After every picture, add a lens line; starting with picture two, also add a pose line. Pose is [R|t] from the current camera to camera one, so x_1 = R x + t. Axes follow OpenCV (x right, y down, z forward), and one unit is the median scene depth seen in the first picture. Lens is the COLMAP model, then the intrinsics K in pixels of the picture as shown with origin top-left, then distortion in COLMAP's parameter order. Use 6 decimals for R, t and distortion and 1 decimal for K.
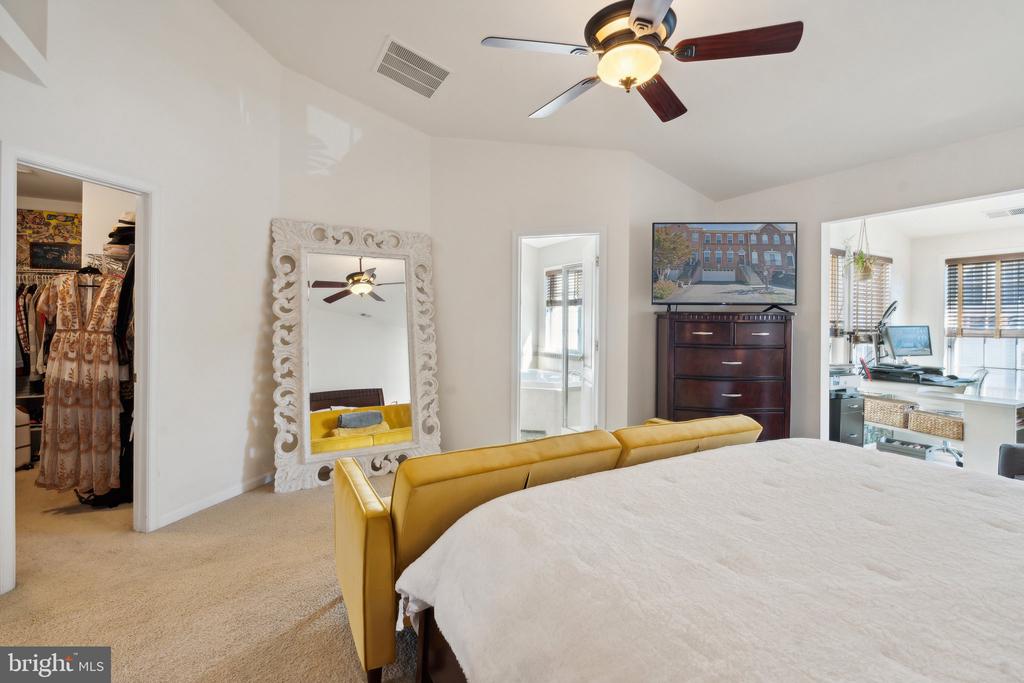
lens RADIAL K [[460.4, 0, 507.9], [0, 460.4, 326.1], [0, 0, 1]] dist [0.000106, 0.000088]
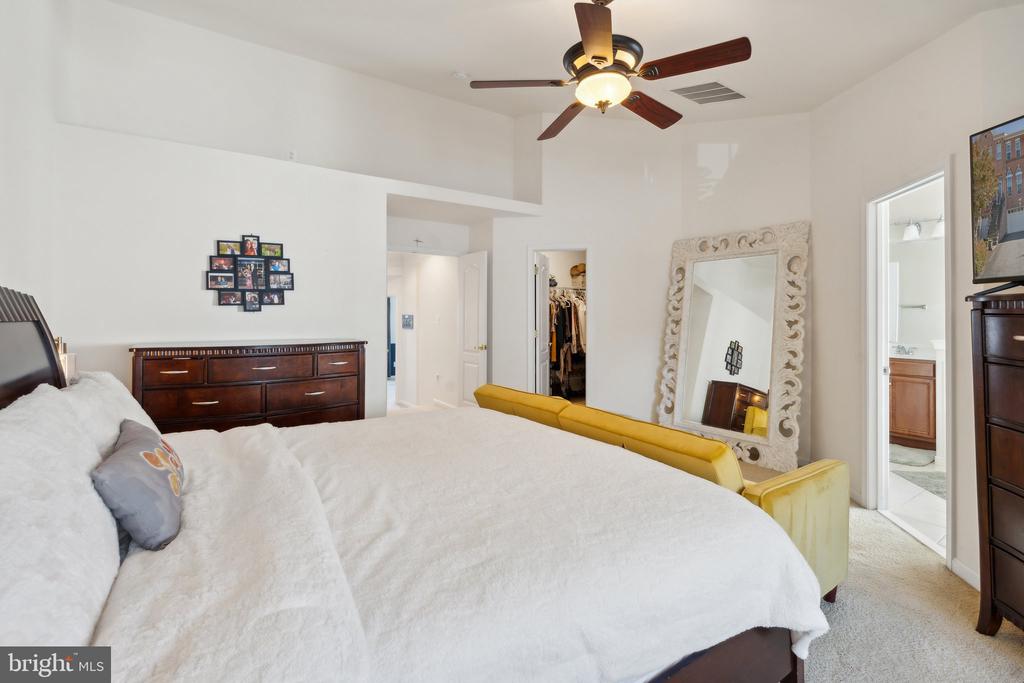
lens RADIAL K [[468.9, 0, 517.9], [0, 468.9, 314.2], [0, 0, 1]] dist [0.000027, 0.000024]
pose [[0.089030, -0.007310, -0.996002, 0.806941], [-0.006251, 0.999949, -0.007898, -0.004987], [0.996009, 0.006930, 0.088980, 0.405665]]
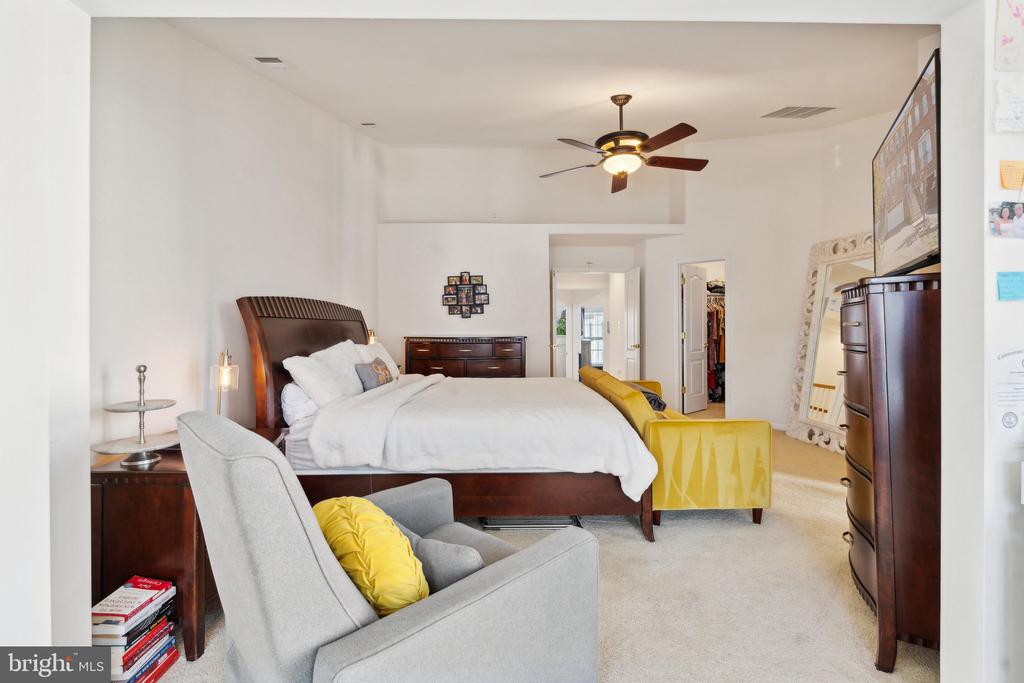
lens RADIAL K [[460.4, 0, 507.9], [0, 460.4, 326.1], [0, 0, 1]] dist [0.000106, 0.000088]
pose [[-0.472540, -0.001828, -0.881307, 1.122220], [-0.003775, 0.999993, -0.000050, 0.013141], [0.881301, 0.003304, -0.472544, 0.826369]]
